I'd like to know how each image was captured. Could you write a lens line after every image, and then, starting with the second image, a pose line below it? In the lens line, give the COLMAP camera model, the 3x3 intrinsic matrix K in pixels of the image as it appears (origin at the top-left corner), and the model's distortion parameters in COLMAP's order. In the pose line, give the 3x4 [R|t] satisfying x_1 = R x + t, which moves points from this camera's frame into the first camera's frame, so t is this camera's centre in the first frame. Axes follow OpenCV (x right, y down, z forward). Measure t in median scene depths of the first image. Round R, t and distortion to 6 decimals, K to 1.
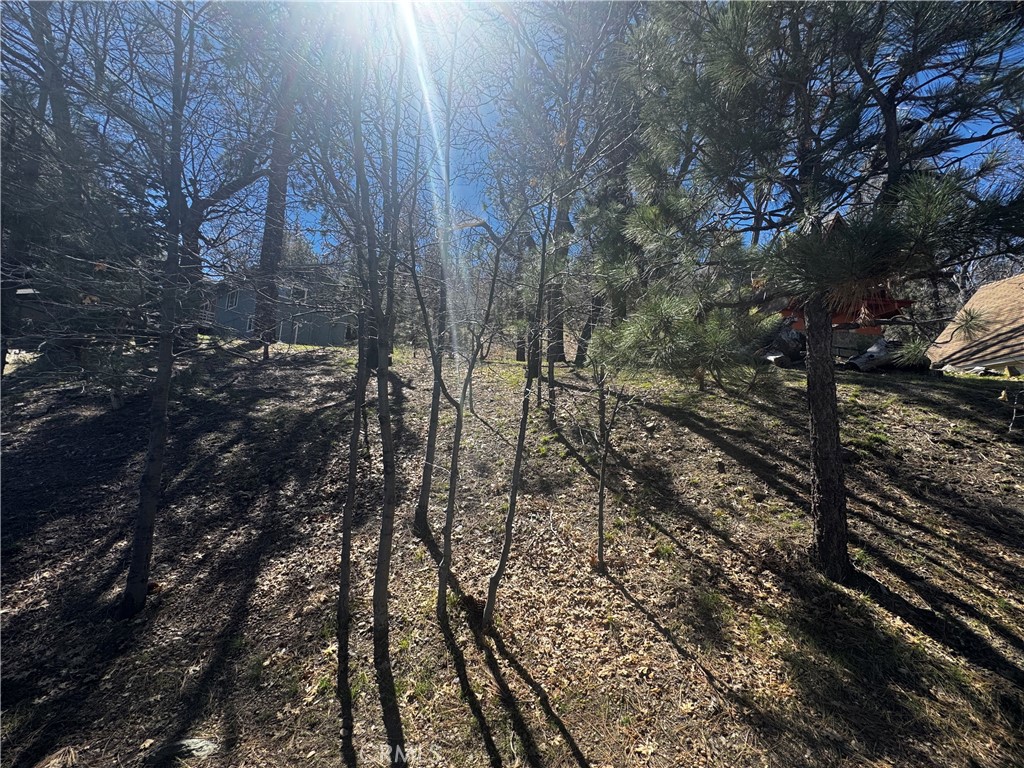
lens RADIAL K [[409.3, 0, 513.1], [0, 409.3, 385.7], [0, 0, 1]] dist [-0.005275, 0.000976]
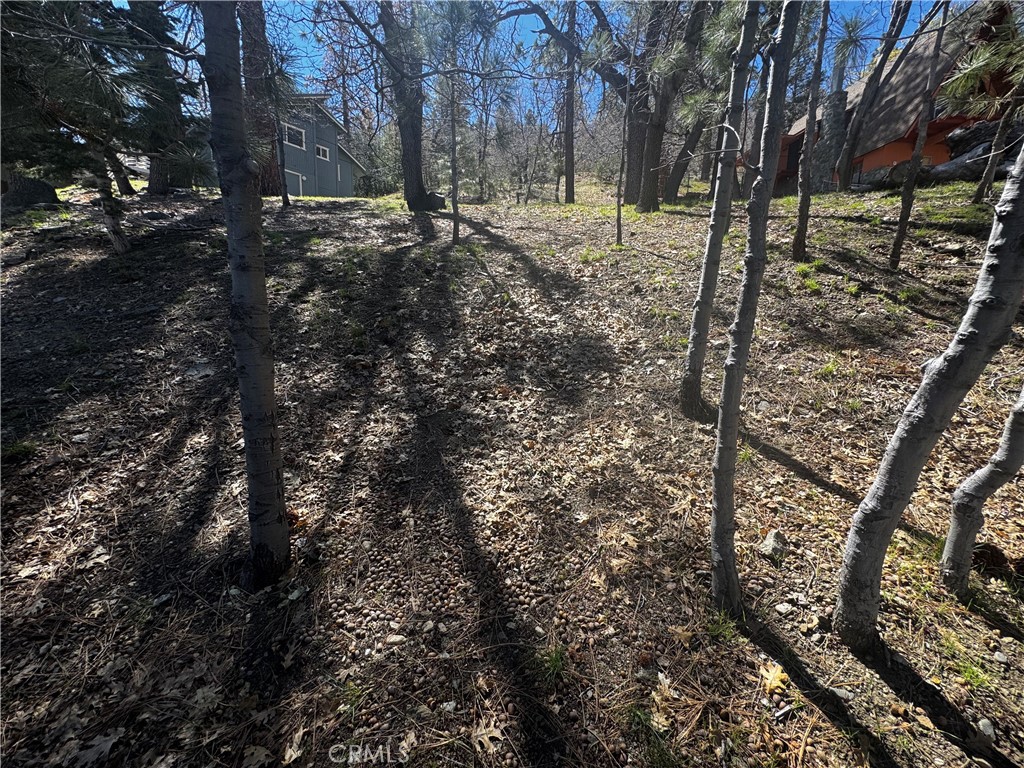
lens RADIAL K [[409.3, 0, 512.6], [0, 409.3, 384.0], [0, 0, 1]] dist [-0.005275, 0.000976]
pose [[0.999691, -0.014561, -0.020149, -0.420842], [0.019793, 0.956591, 0.290762, 0.126122], [0.015040, -0.291071, 0.956583, 0.395826]]
